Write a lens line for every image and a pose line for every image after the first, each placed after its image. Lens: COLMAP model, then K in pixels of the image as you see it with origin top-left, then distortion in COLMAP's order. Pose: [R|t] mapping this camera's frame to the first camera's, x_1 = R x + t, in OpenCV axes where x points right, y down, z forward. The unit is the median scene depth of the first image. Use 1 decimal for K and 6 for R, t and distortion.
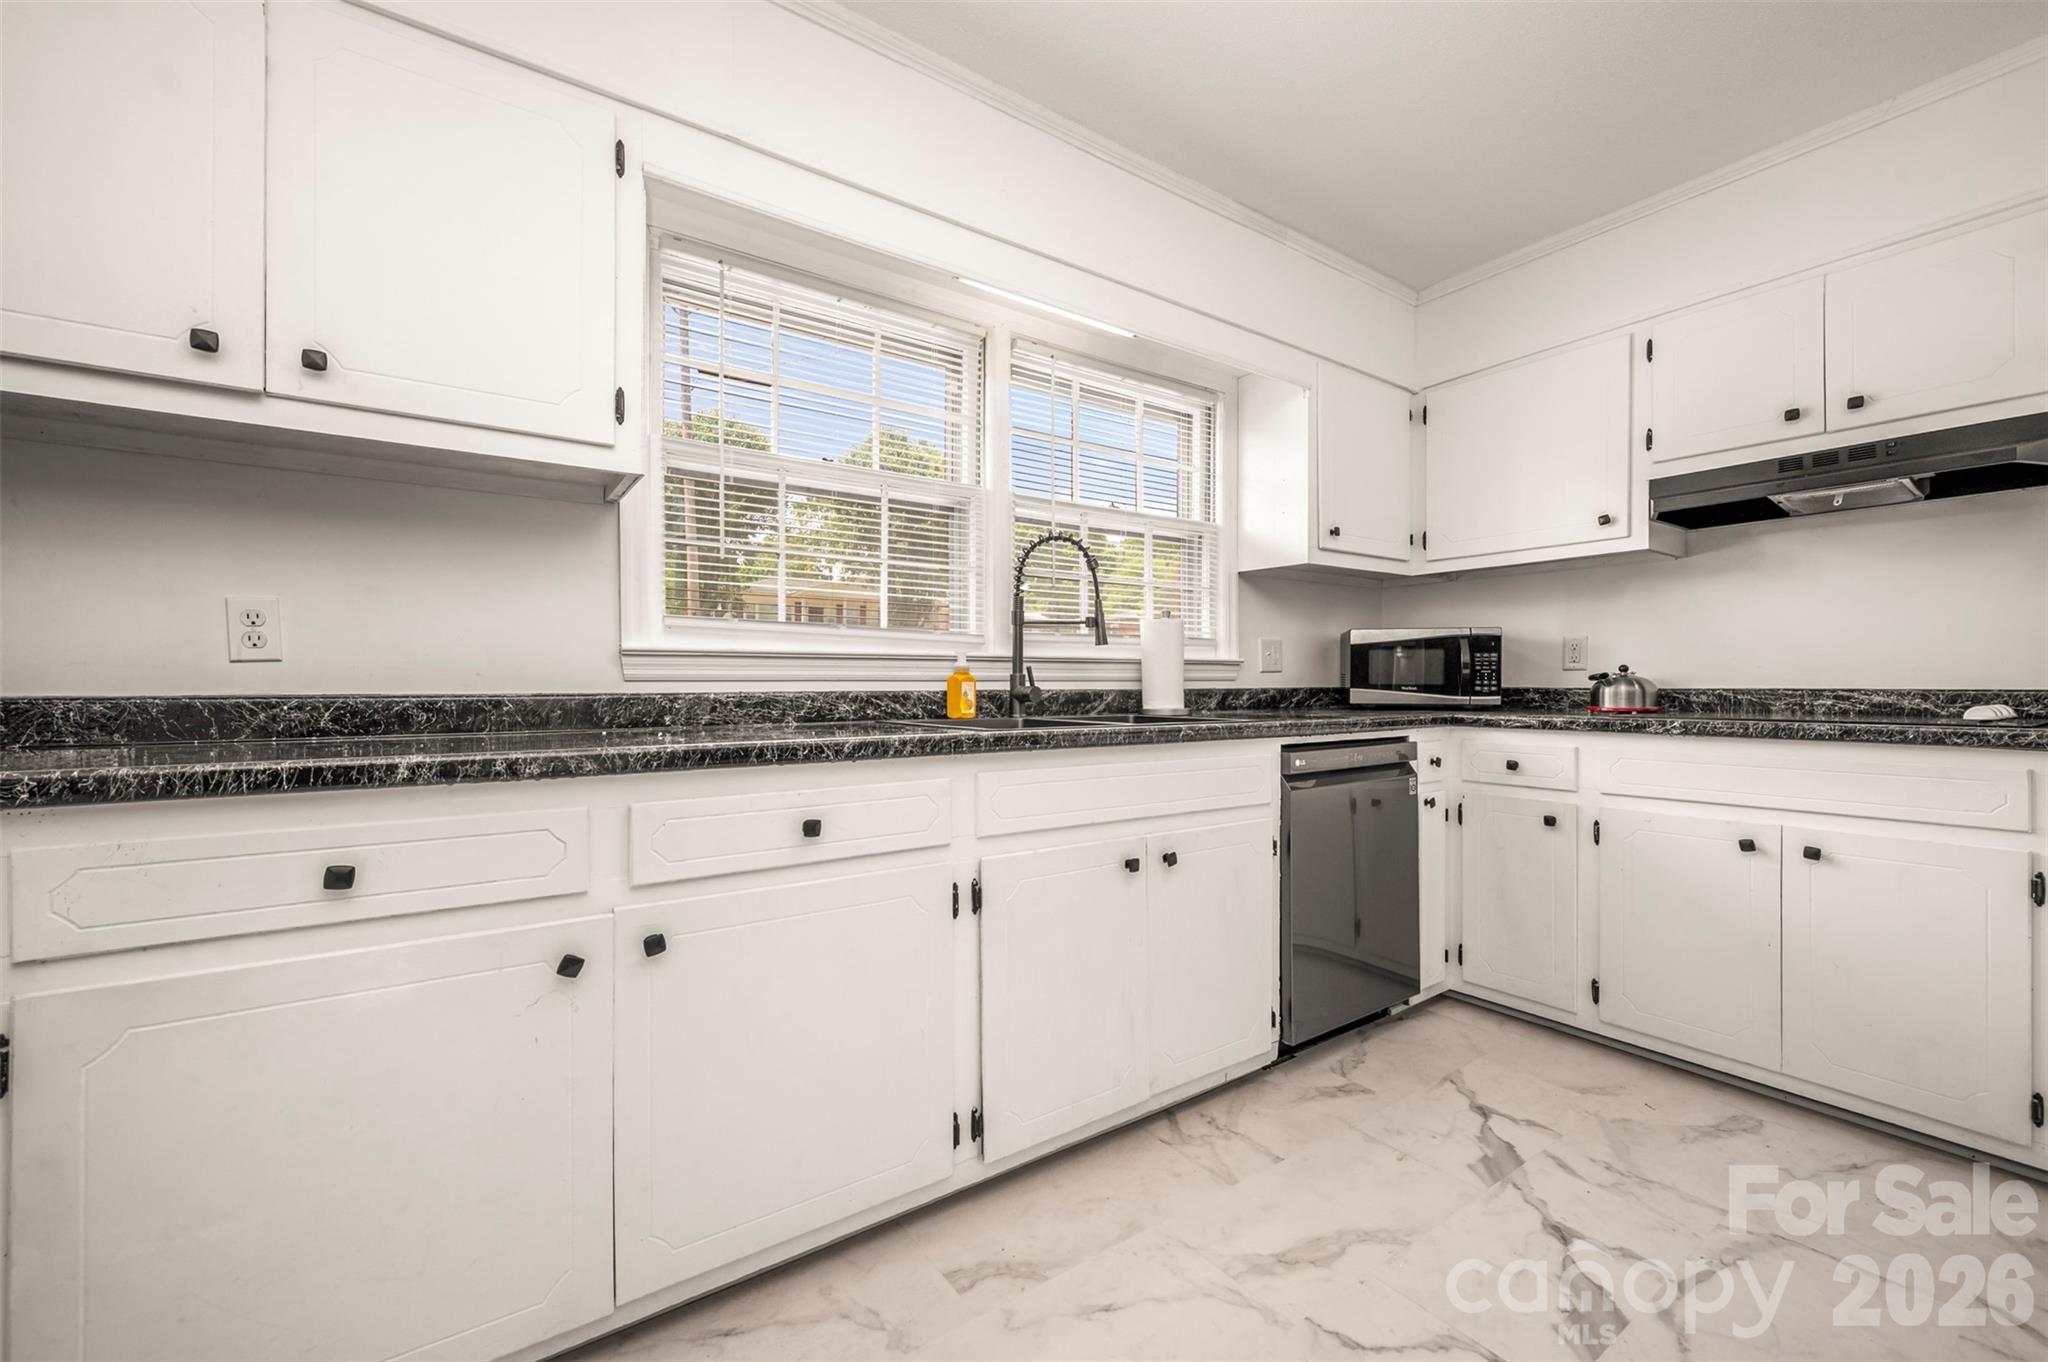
lens RADIAL K [[827.4, 0, 1023.5], [0, 827.4, 684.3], [0, 0, 1]] dist [-0.000561, -0.000504]
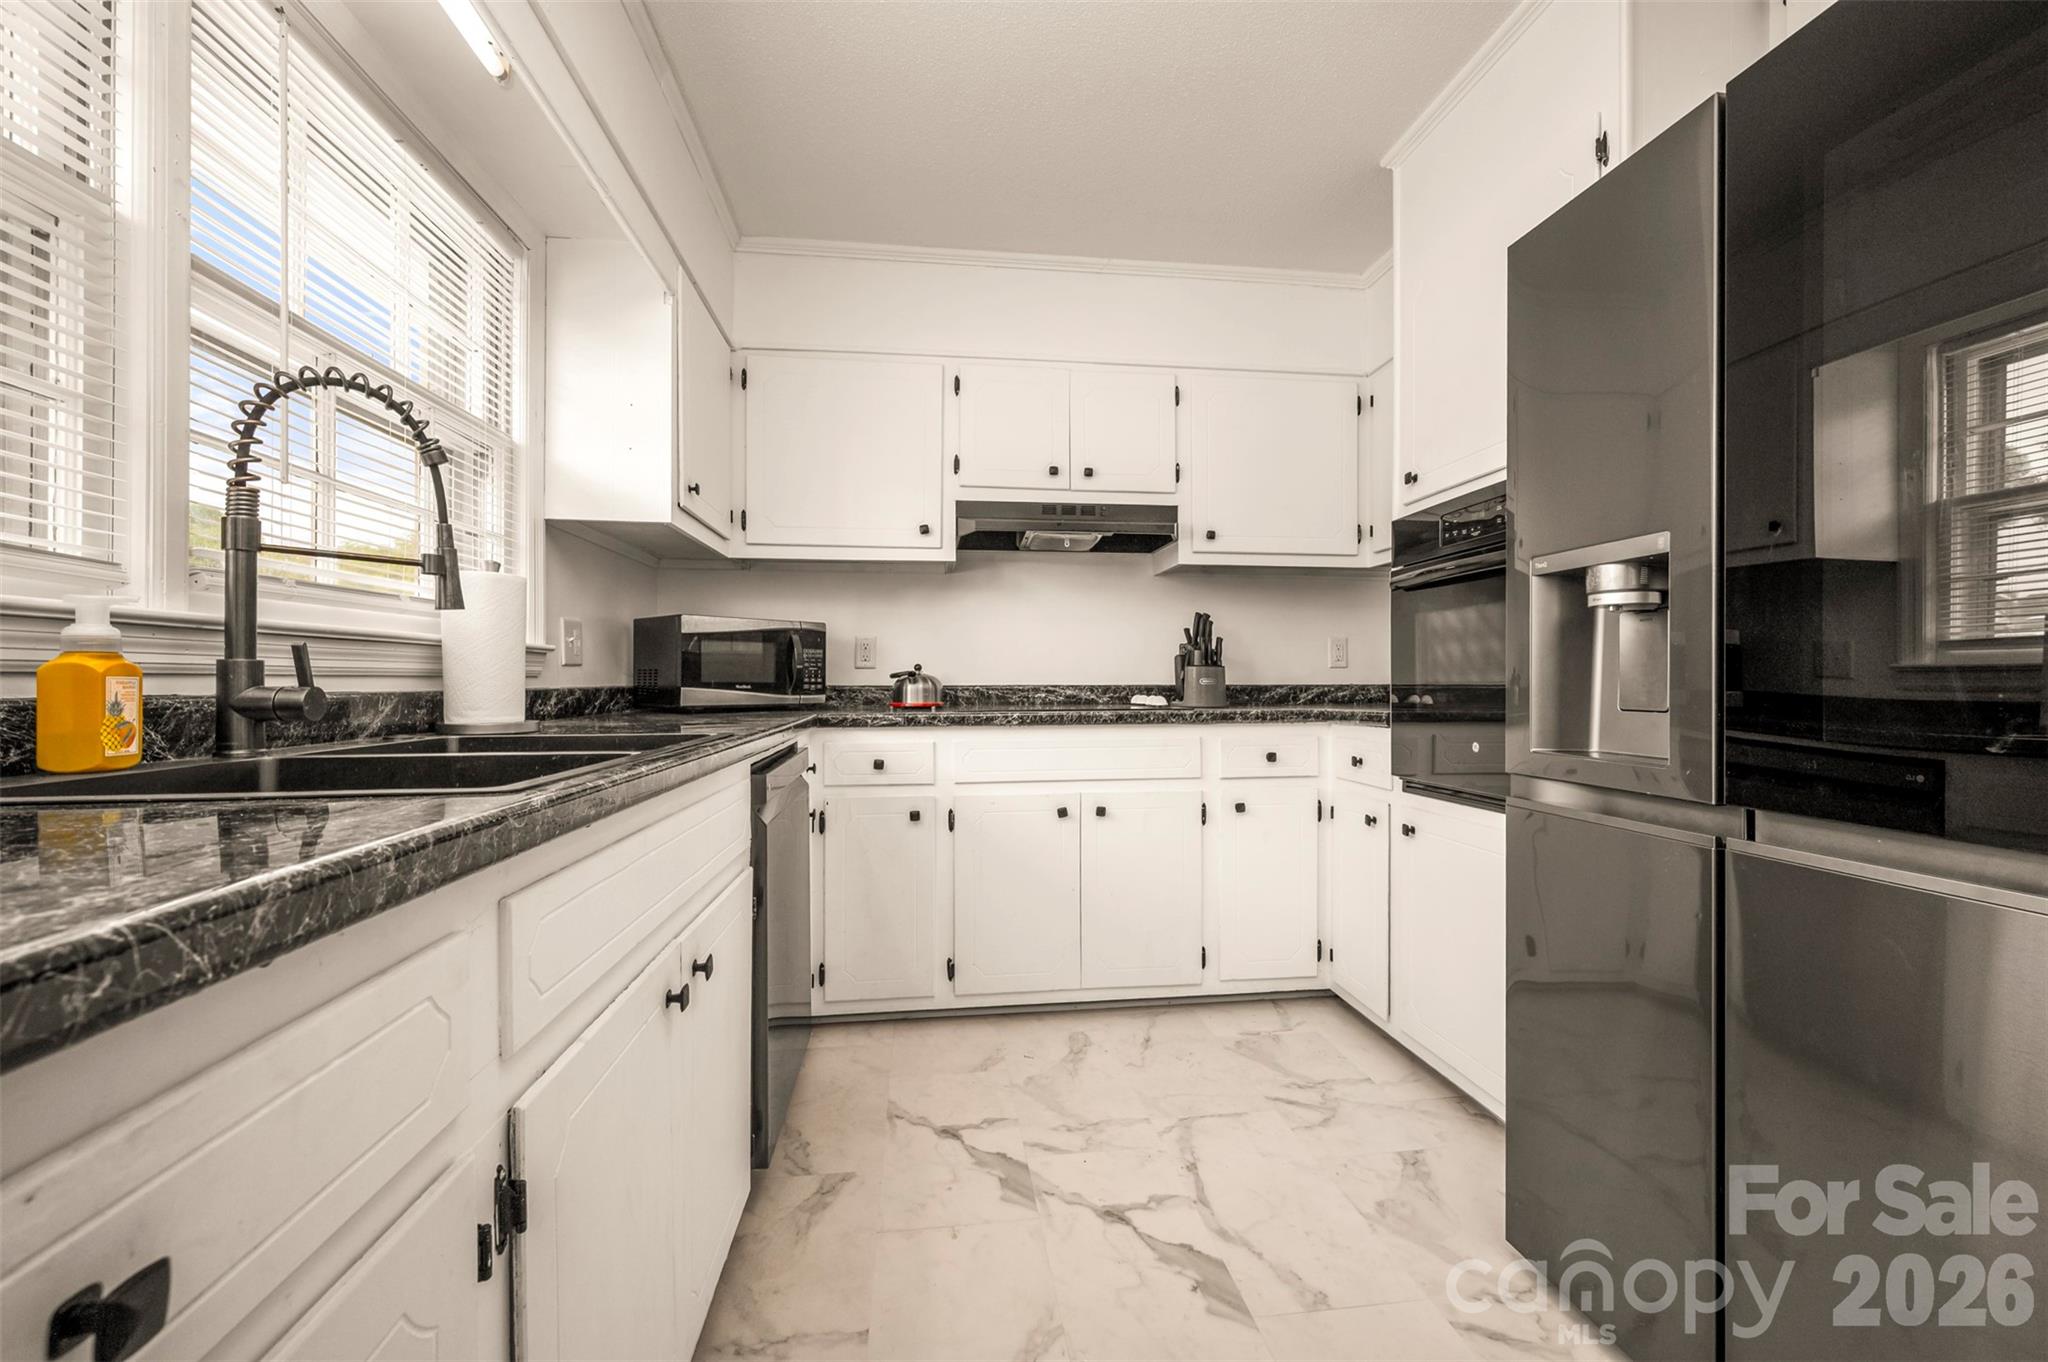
lens RADIAL K [[827.4, 0, 1032.1], [0, 827.4, 681.7], [0, 0, 1]] dist [-0.000561, -0.000504]
pose [[0.460155, -0.000814, 0.887838, -0.199050], [0.002064, 0.999998, -0.000152, 0.000220], [-0.887836, 0.001902, 0.460155, 0.396825]]
